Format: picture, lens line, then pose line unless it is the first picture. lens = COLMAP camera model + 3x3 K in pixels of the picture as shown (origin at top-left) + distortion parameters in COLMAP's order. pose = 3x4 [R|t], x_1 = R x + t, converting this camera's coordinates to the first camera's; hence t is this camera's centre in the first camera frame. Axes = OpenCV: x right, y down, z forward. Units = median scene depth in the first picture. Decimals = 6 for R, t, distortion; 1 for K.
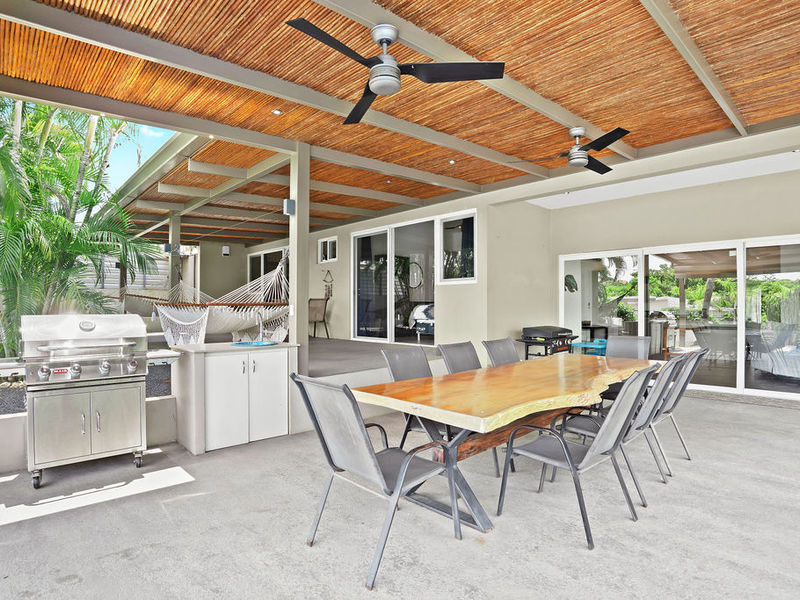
lens RADIAL K [[445.5, 0, 400.5], [0, 445.5, 304.8], [0, 0, 1]] dist [-0.060417, 0.011560]
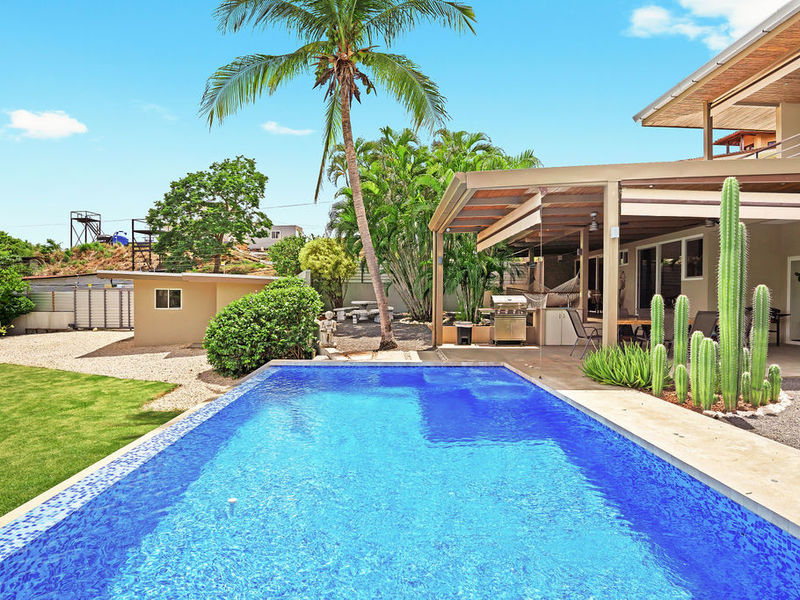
lens RADIAL K [[445.5, 0, 400.5], [0, 445.5, 304.8], [0, 0, 1]] dist [-0.060417, 0.011560]
pose [[0.738777, 0.016117, -0.673758, 0.424440], [-0.000702, 0.999732, 0.023145, 0.008588], [0.673950, -0.016626, 0.738590, -0.936311]]
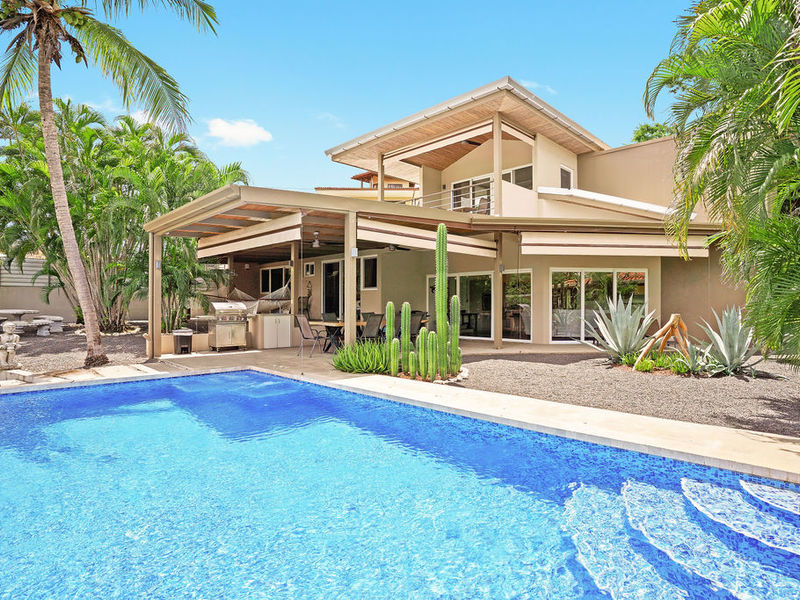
lens RADIAL K [[445.5, 0, 400.5], [0, 445.5, 304.8], [0, 0, 1]] dist [-0.060417, 0.011560]
pose [[0.999786, 0.001673, 0.020631, 0.236134], [-0.001805, 0.999978, 0.006421, 0.009049], [-0.020620, -0.006457, 0.999767, -1.124926]]
